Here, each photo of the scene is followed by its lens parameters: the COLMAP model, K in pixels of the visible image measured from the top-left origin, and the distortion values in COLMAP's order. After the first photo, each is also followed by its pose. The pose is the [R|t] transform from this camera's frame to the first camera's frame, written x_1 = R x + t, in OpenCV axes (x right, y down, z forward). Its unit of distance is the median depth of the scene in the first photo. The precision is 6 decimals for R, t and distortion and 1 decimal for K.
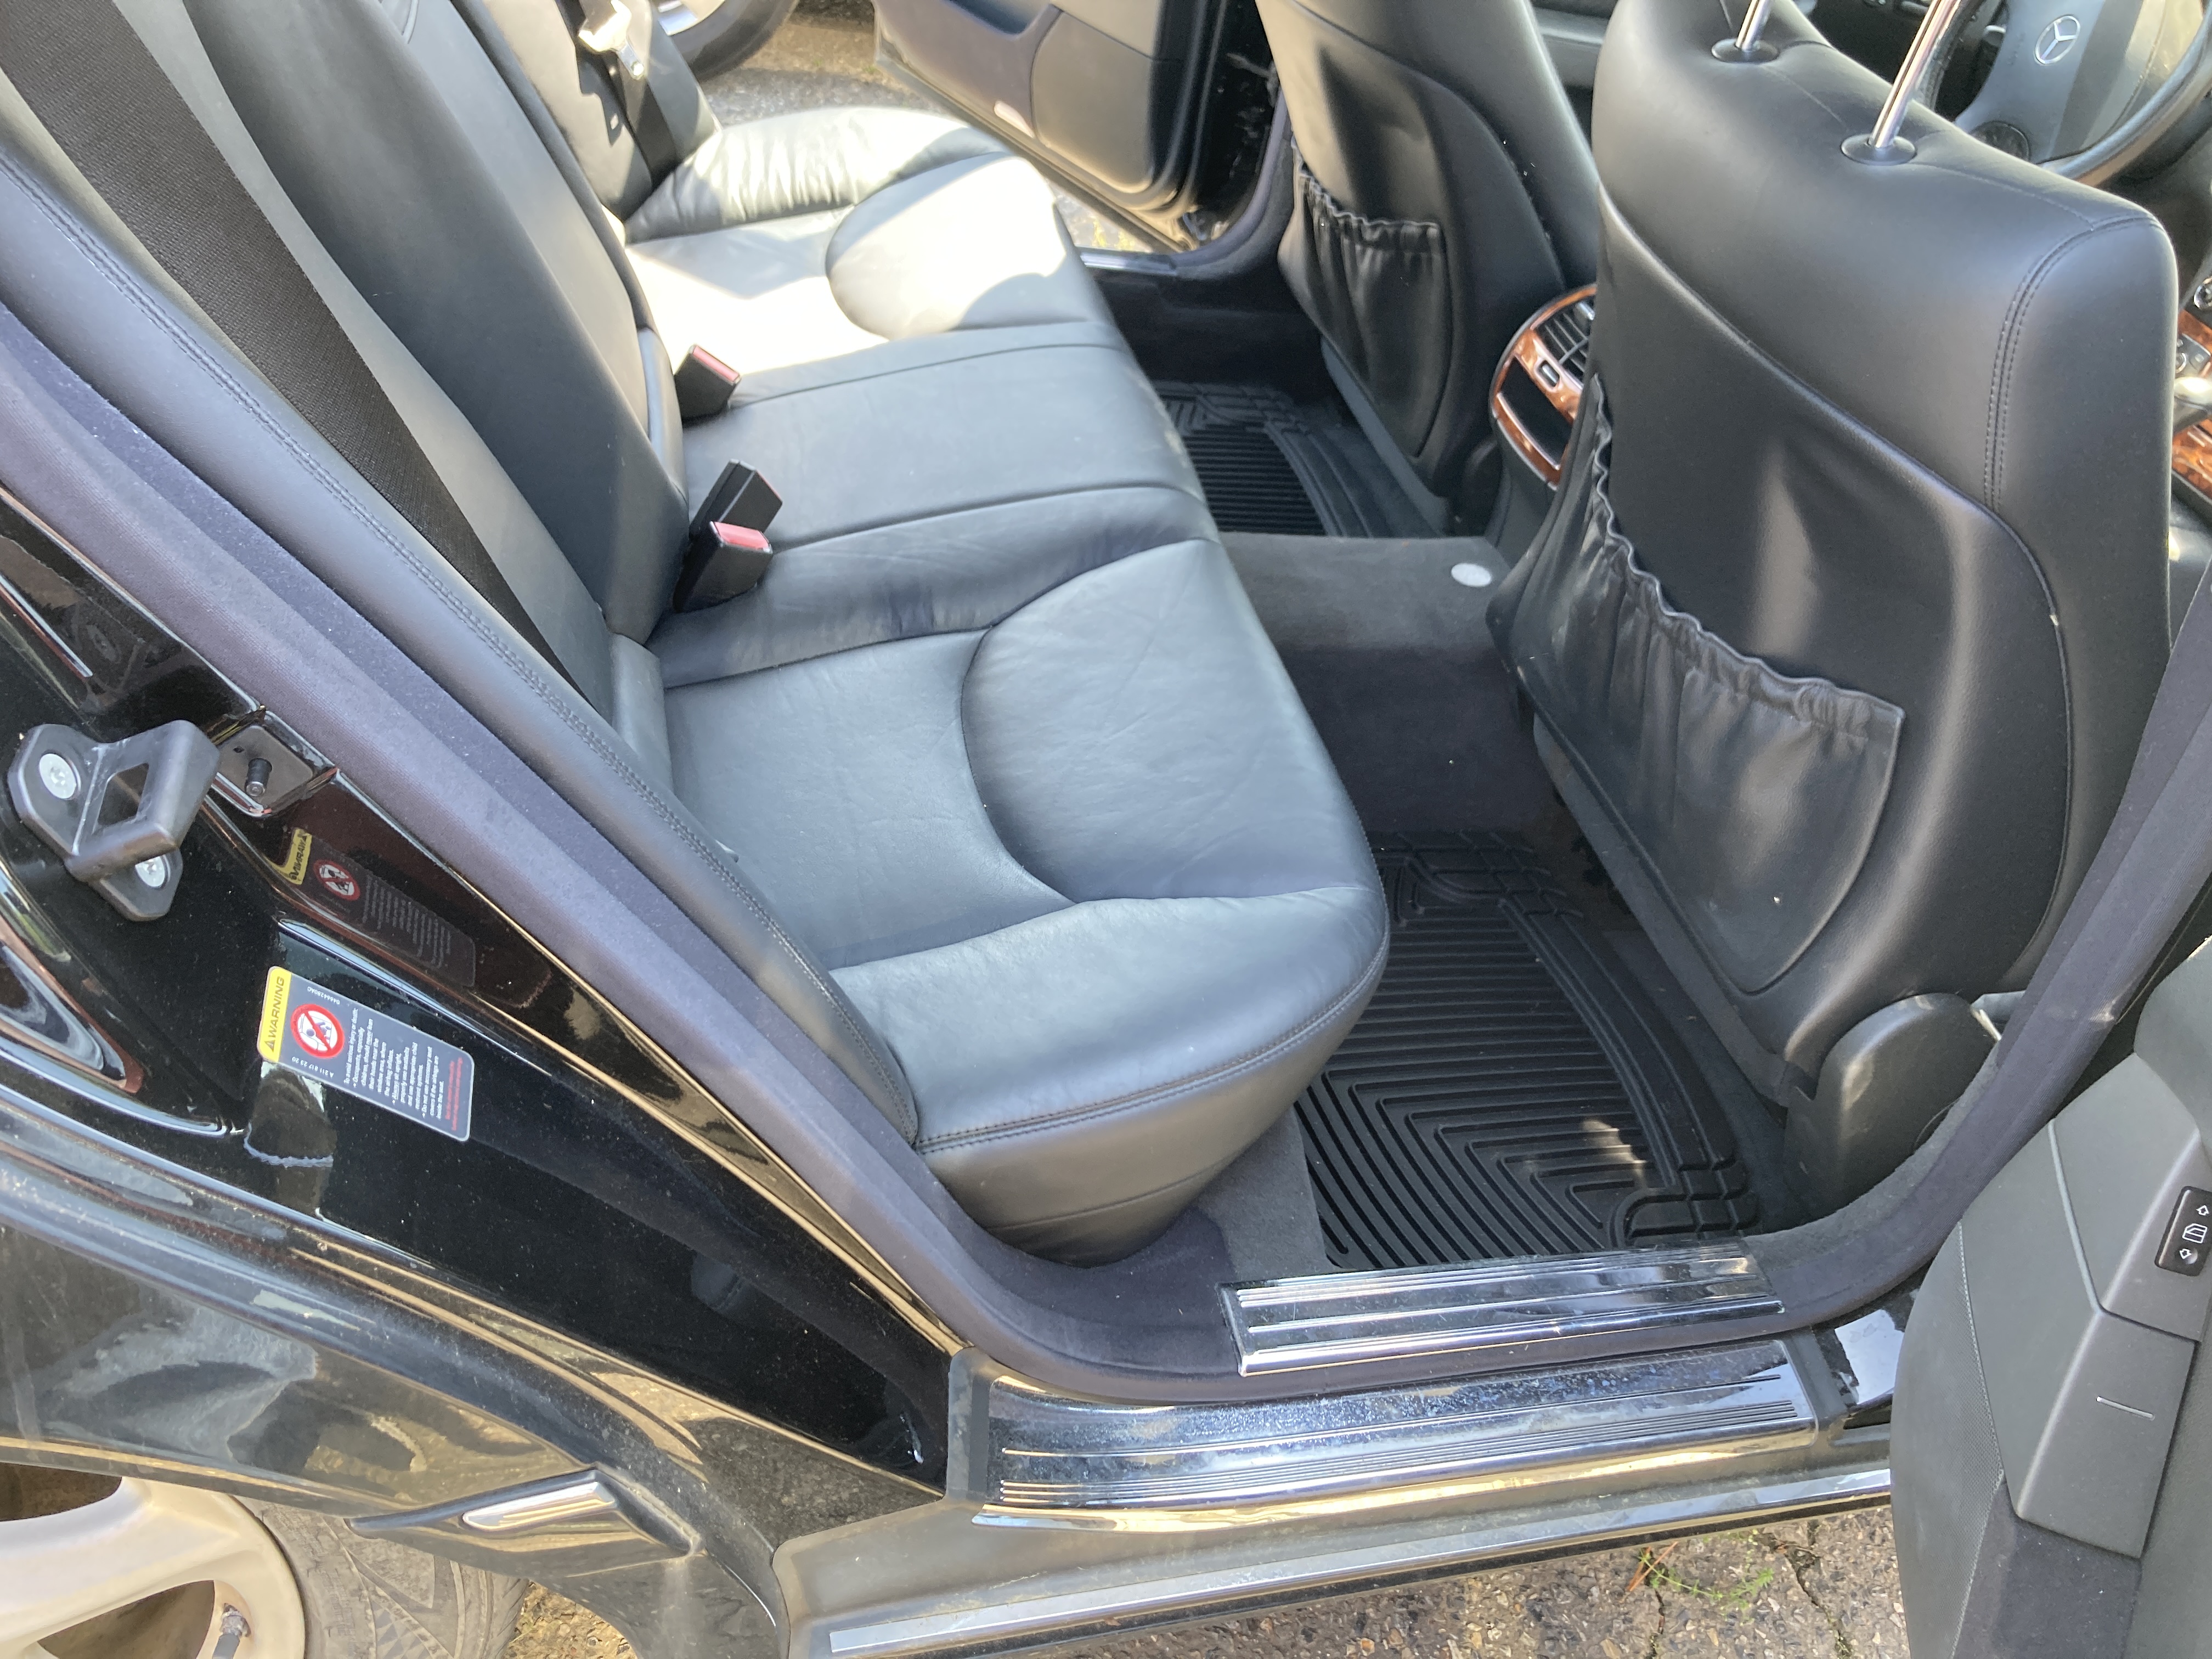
lens RADIAL K [[1845.4, 0, 1106.0], [0, 1845.4, 829.5], [0, 0, 1]] dist [0.028477, -0.025544]
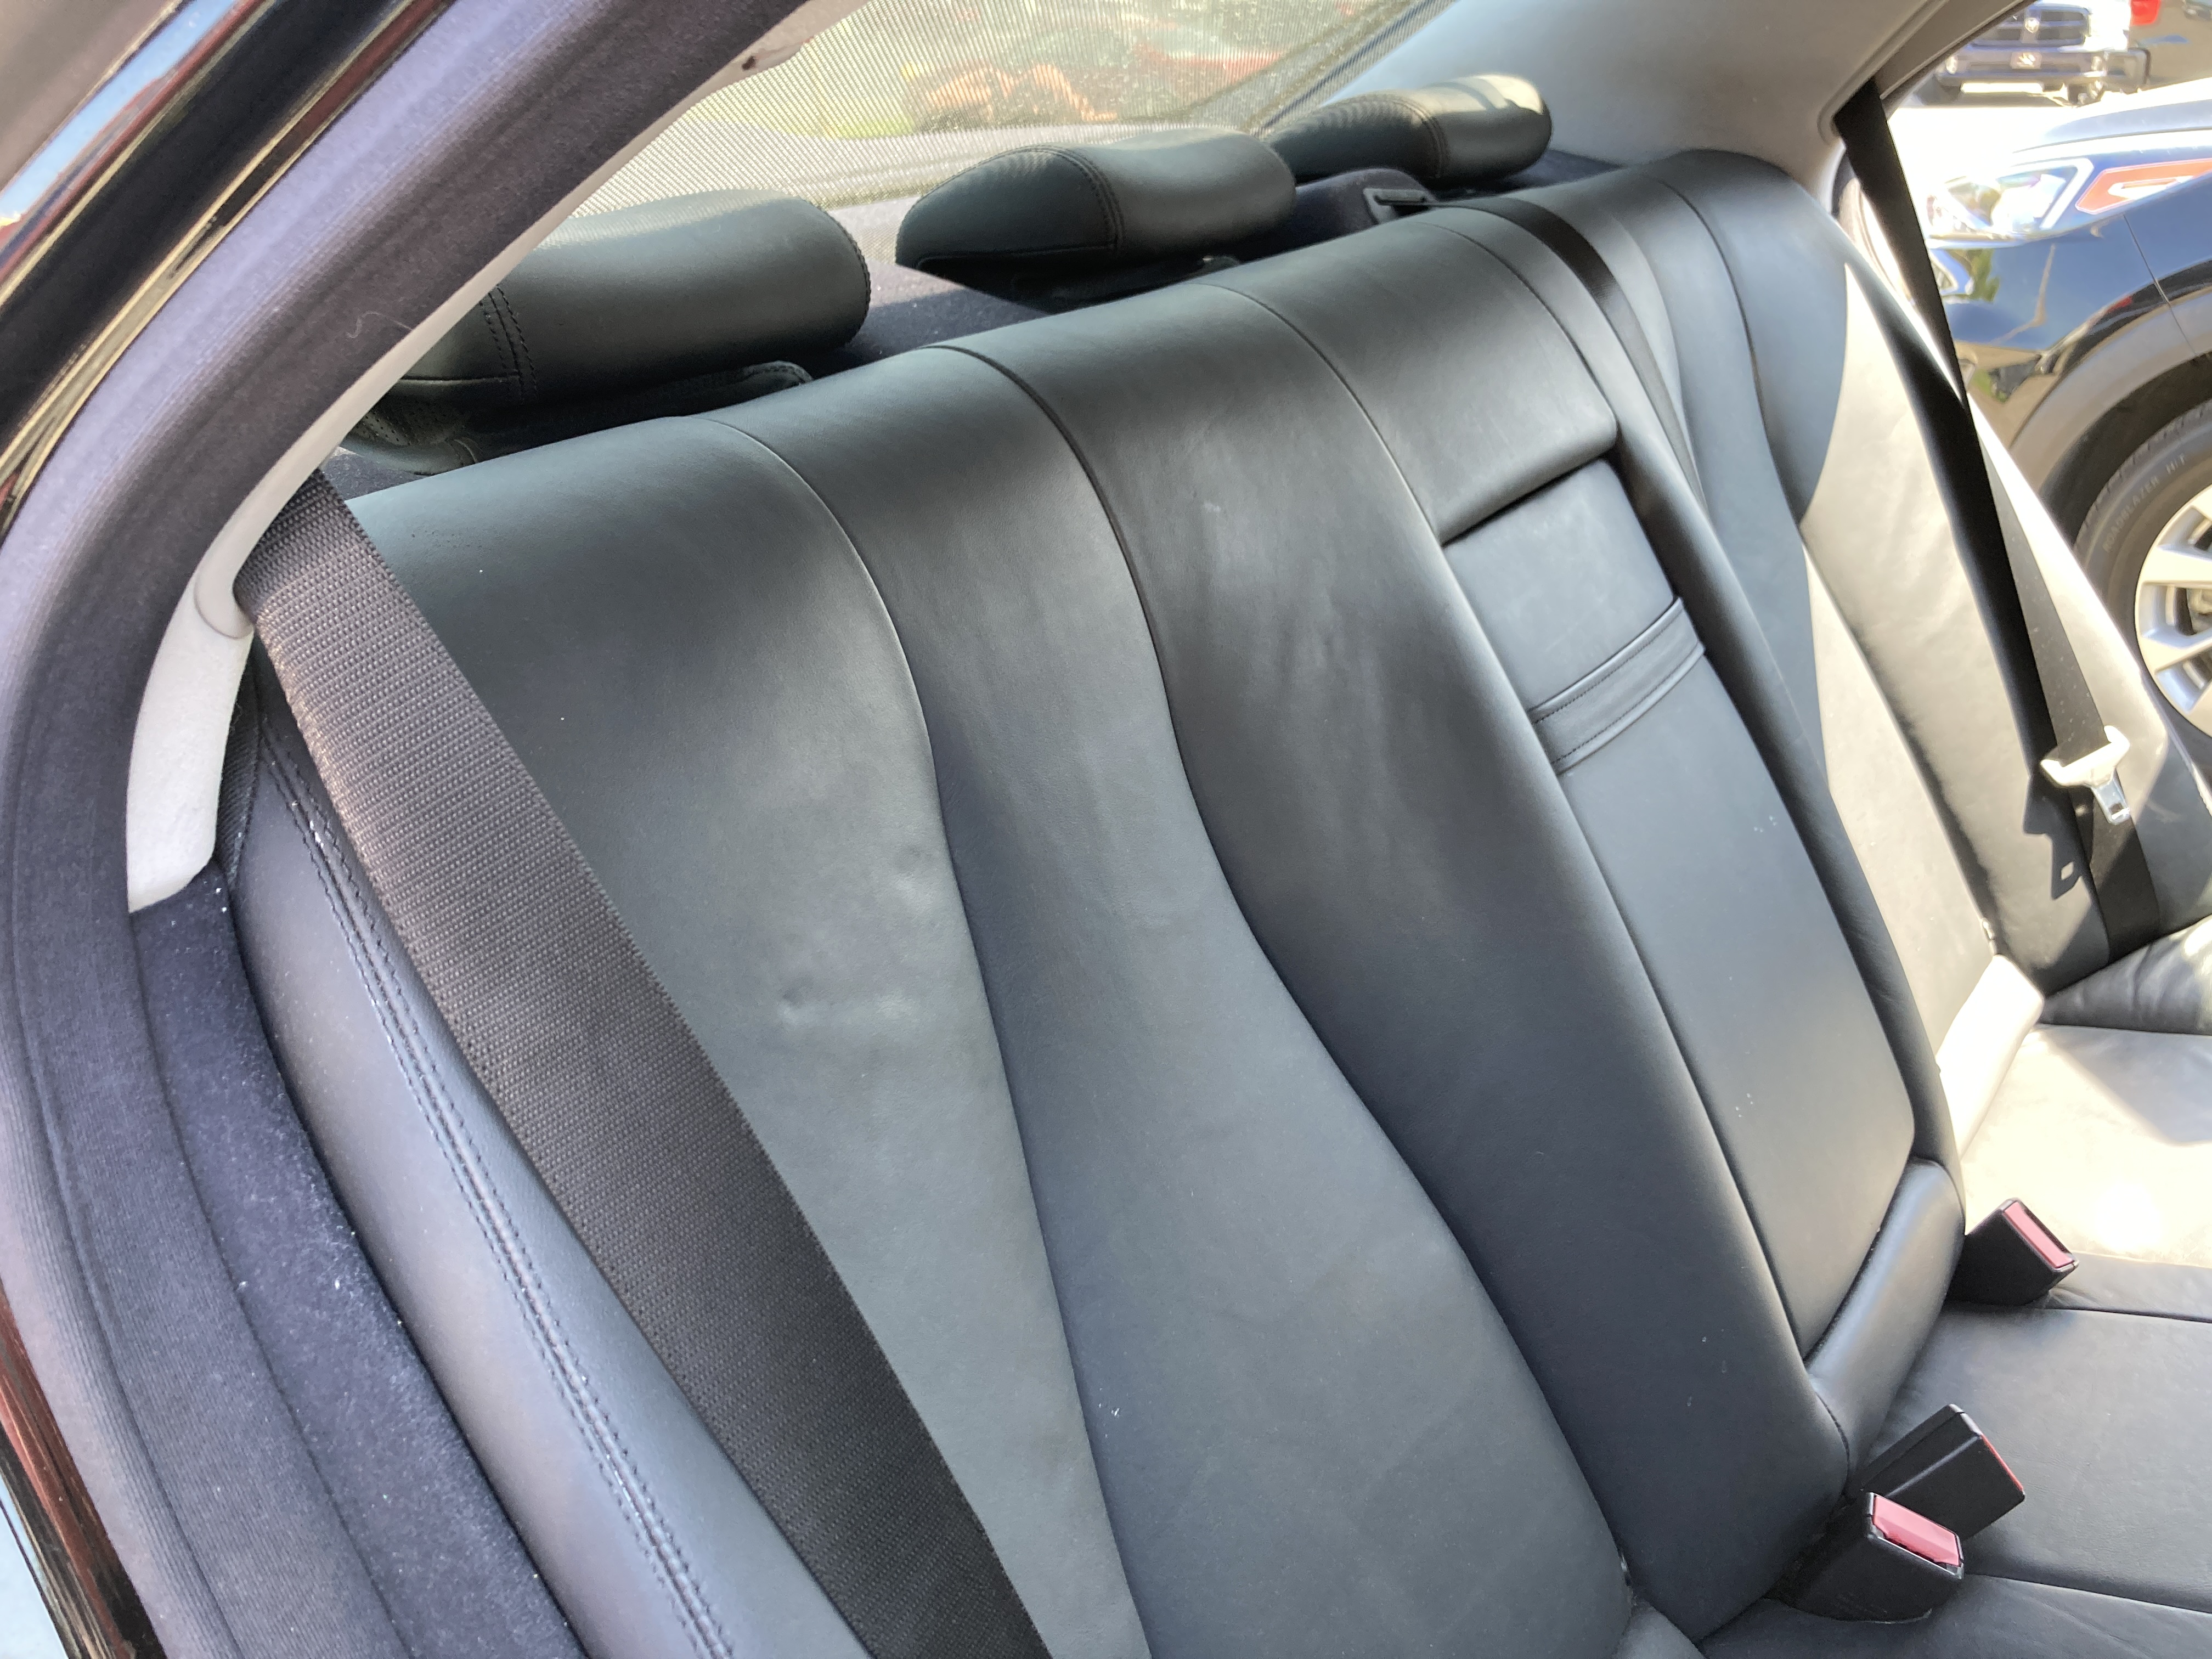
lens RADIAL K [[1845.4, 0, 1106.0], [0, 1845.4, 829.5], [0, 0, 1]] dist [0.028477, -0.025544]
pose [[0.642420, 0.142505, -0.752987, 0.054529], [-0.381379, 0.911696, -0.152837, -0.150561], [0.664716, 0.385359, 0.640040, 0.285250]]
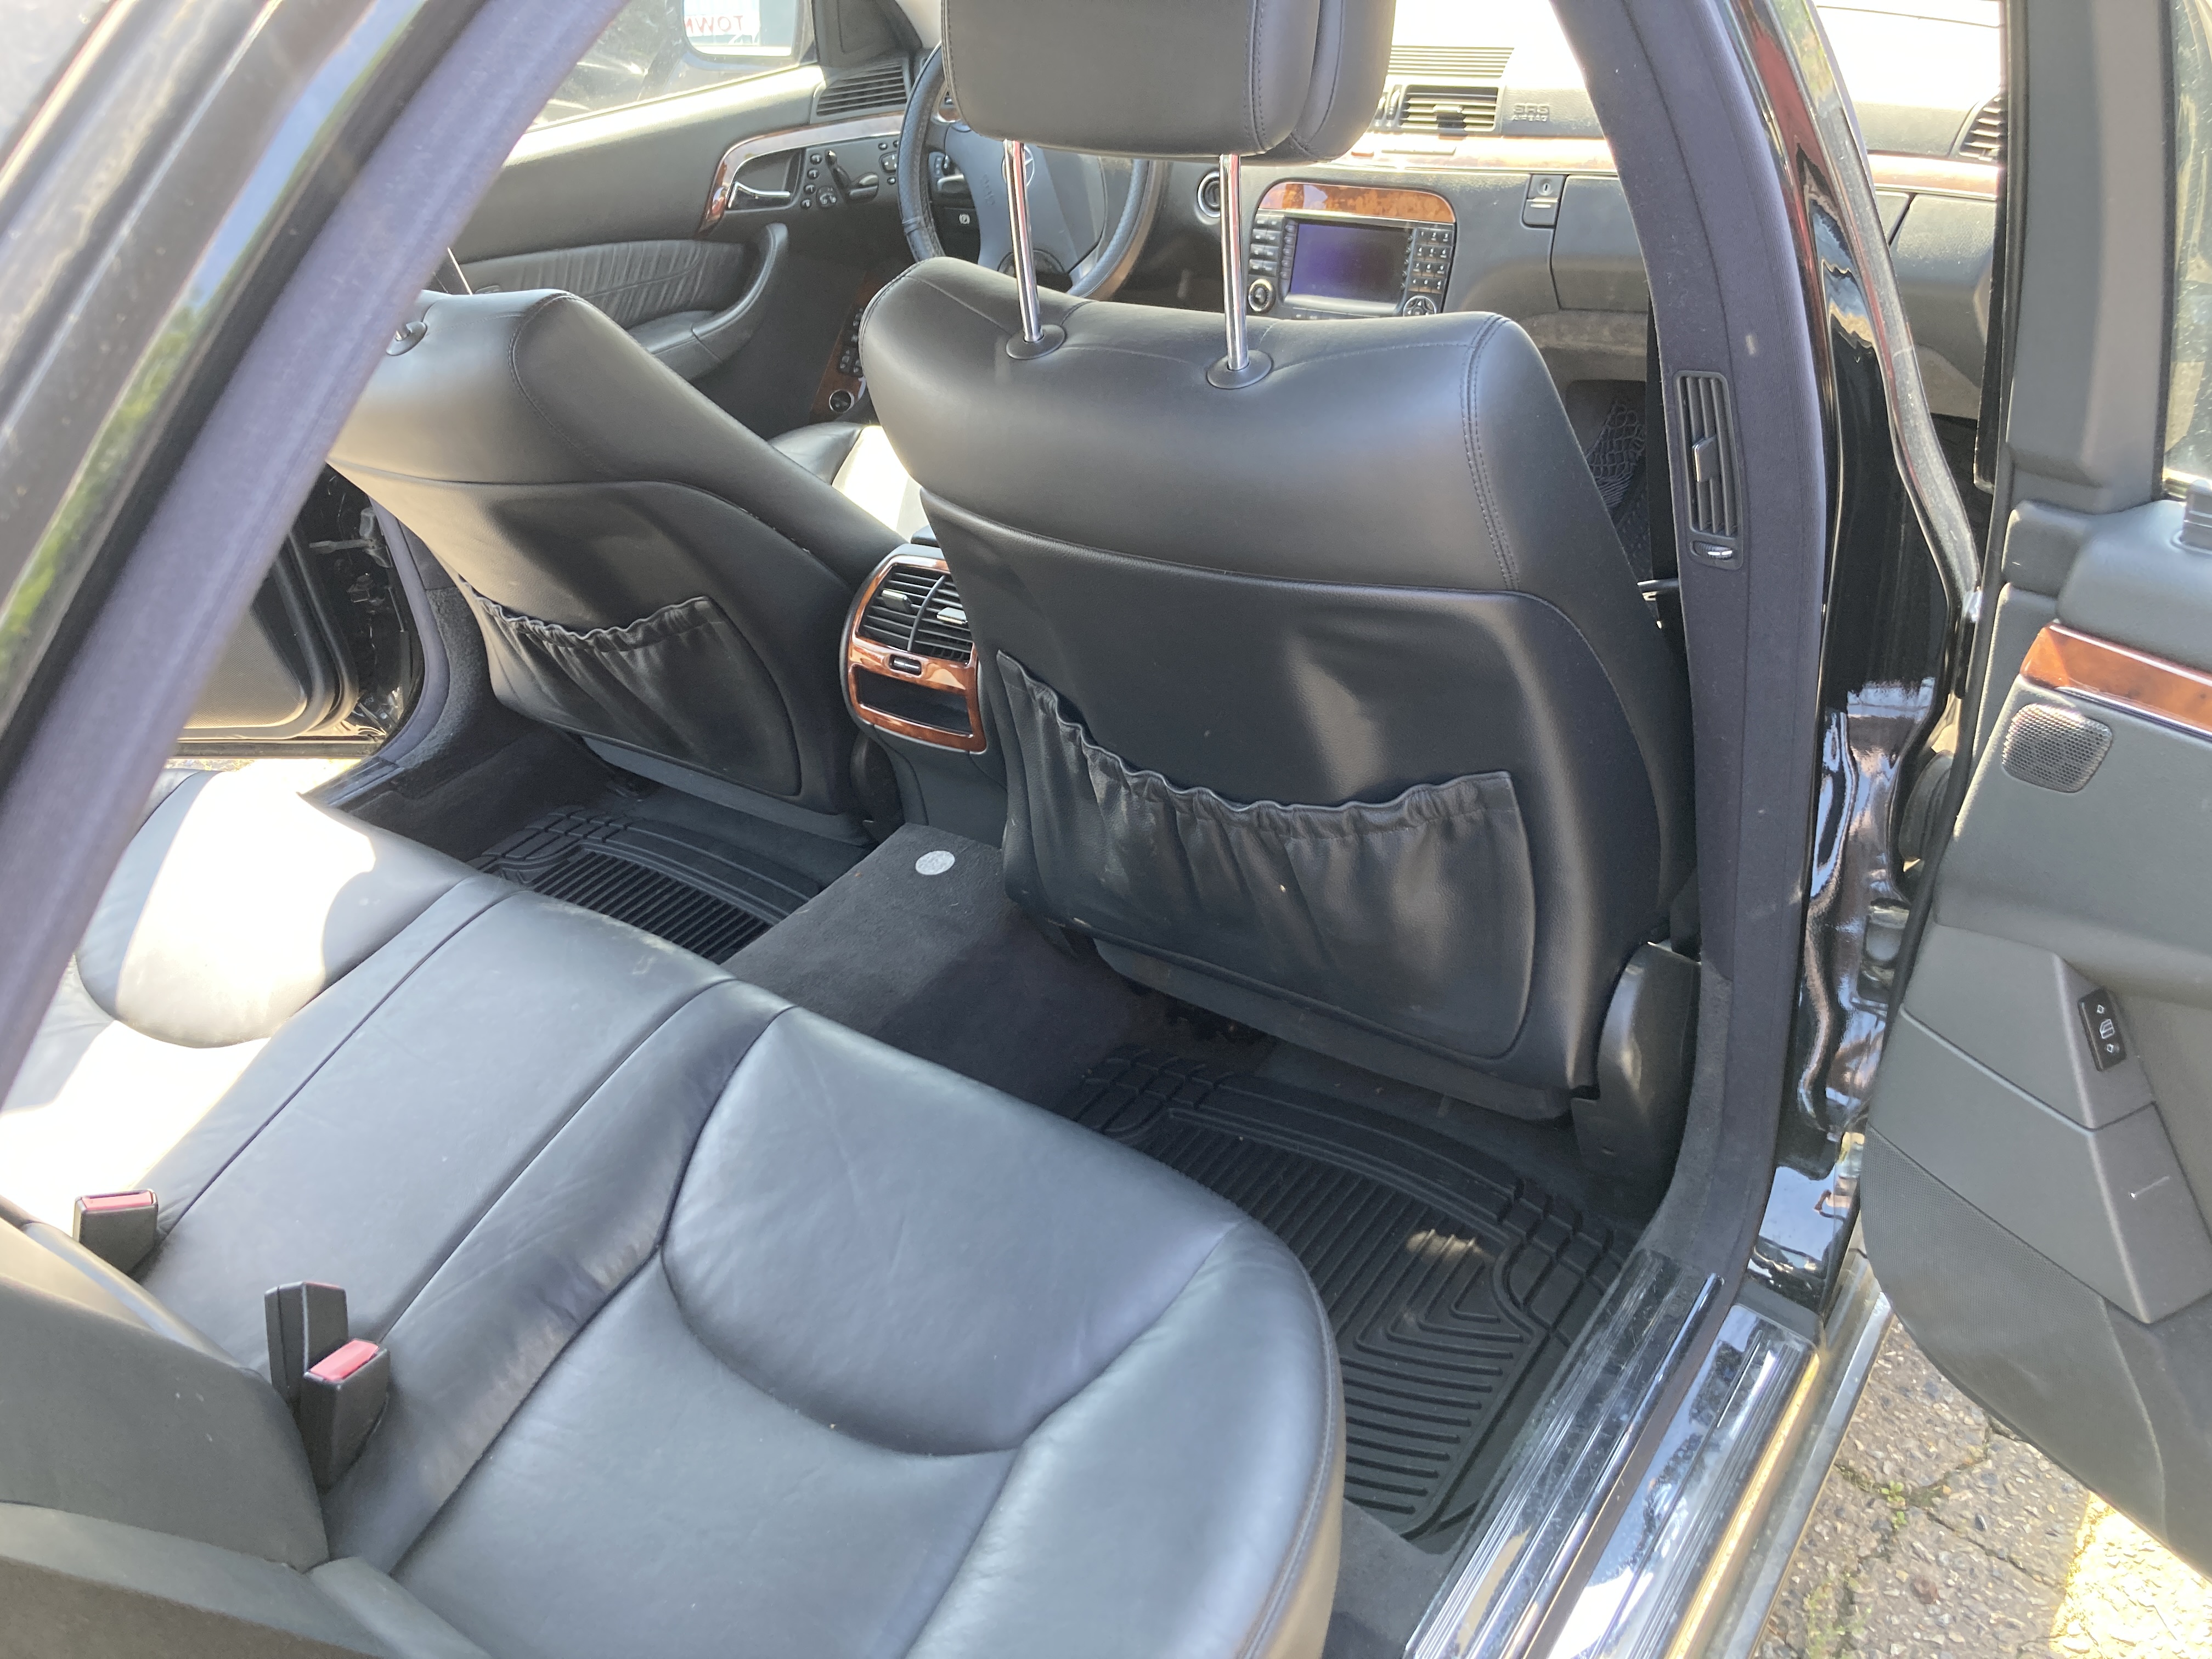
lens RADIAL K [[1845.4, 0, 1106.0], [0, 1845.4, 829.5], [0, 0, 1]] dist [0.028477, -0.025544]
pose [[0.720270, -0.560506, 0.408711, -0.137205], [0.594390, 0.802431, 0.052962, -0.164034], [-0.357648, 0.204787, 0.911126, 0.078562]]
